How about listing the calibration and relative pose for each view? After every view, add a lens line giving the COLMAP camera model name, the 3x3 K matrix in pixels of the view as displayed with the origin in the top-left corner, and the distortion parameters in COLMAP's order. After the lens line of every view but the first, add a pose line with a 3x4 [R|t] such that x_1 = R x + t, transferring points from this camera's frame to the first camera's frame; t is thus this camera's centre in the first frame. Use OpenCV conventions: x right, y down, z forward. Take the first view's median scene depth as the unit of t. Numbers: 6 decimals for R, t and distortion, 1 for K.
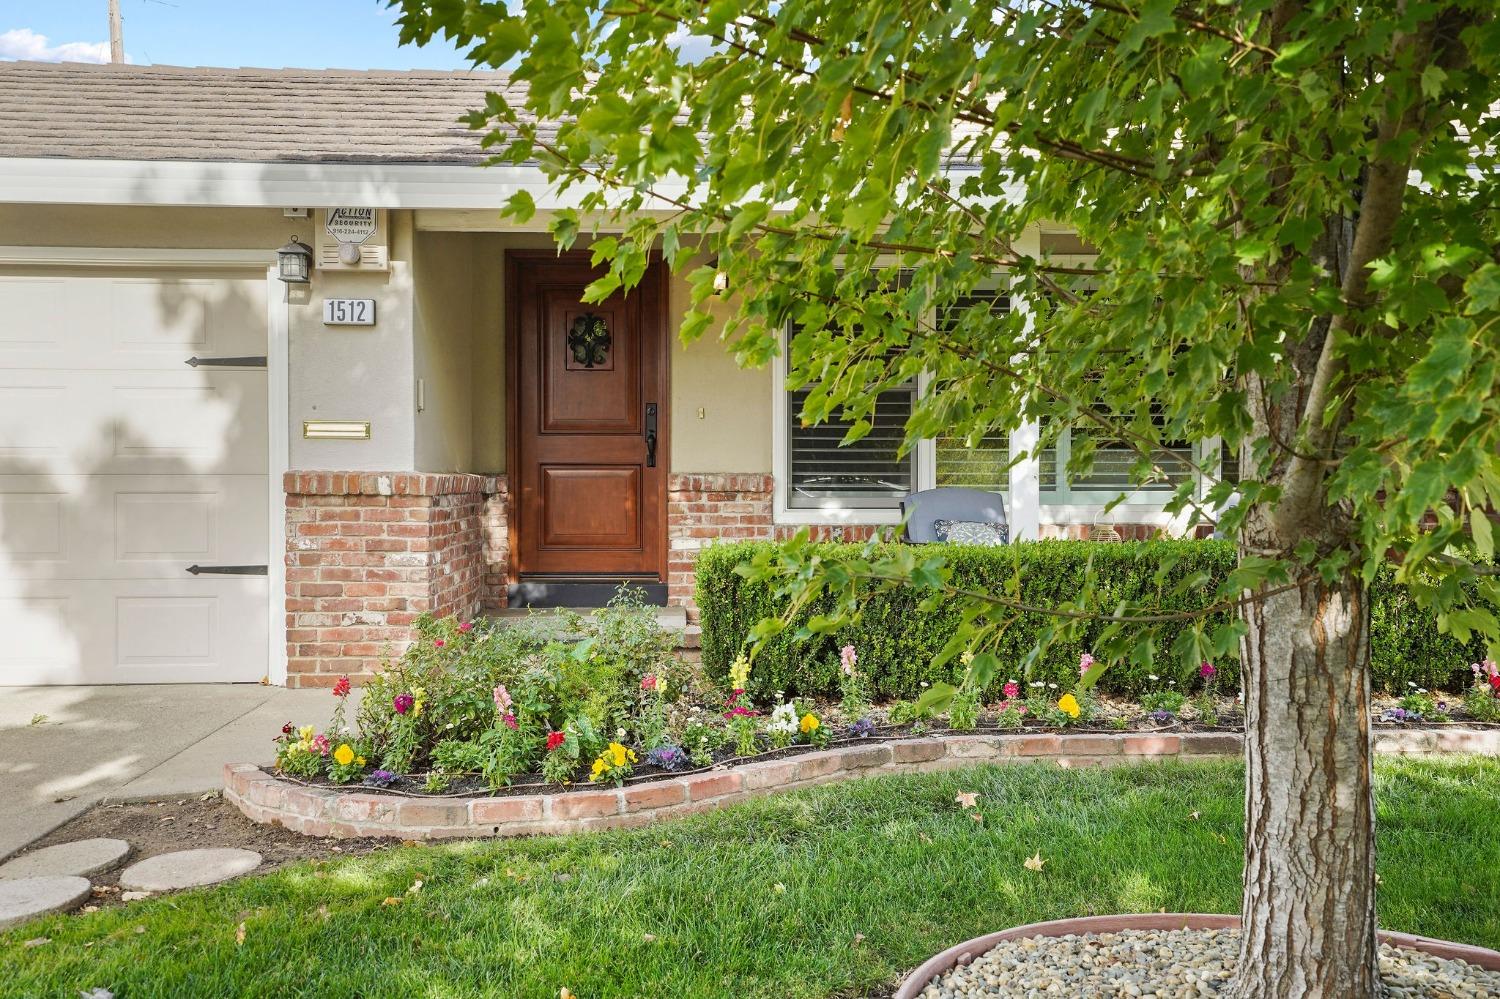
lens RADIAL K [[1445.4, 0, 750.0], [0, 1445.4, 499.5], [0, 0, 1]] dist [0.102458, 0.000986]
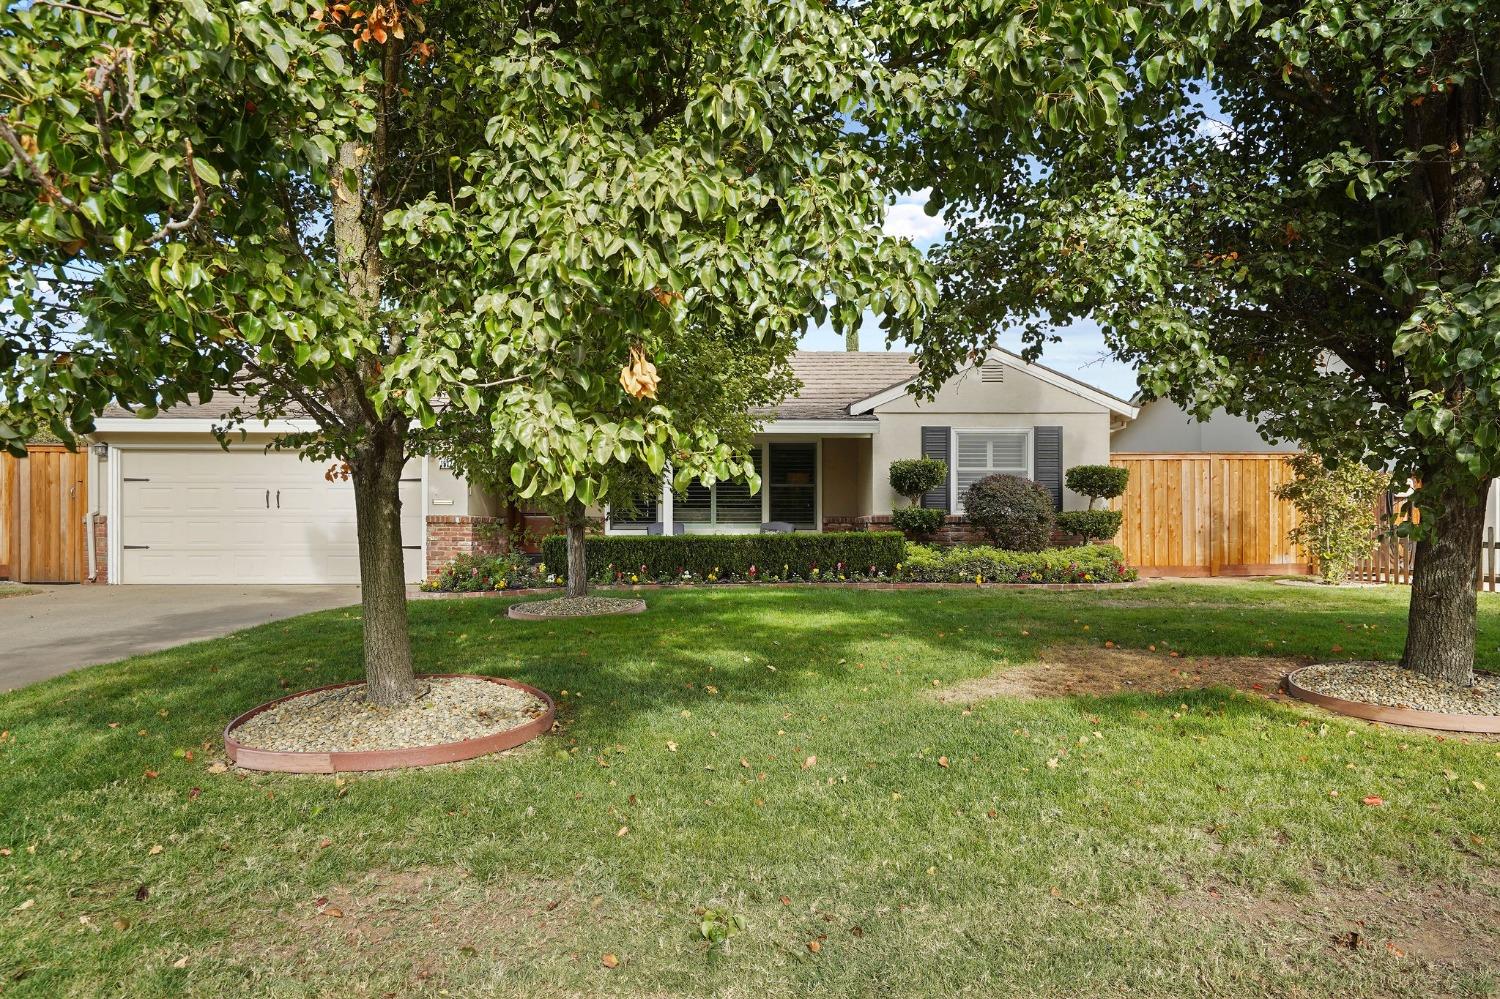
lens RADIAL K [[1001.0, 0, 749.1], [0, 1001.0, 529.3], [0, 0, 1]] dist [-0.000082, 0.001053]
pose [[0.999758, 0.000238, -0.022016, 0.337813], [-0.000488, 0.999936, -0.011312, 0.027749], [0.022012, 0.011320, 0.999694, -0.908636]]
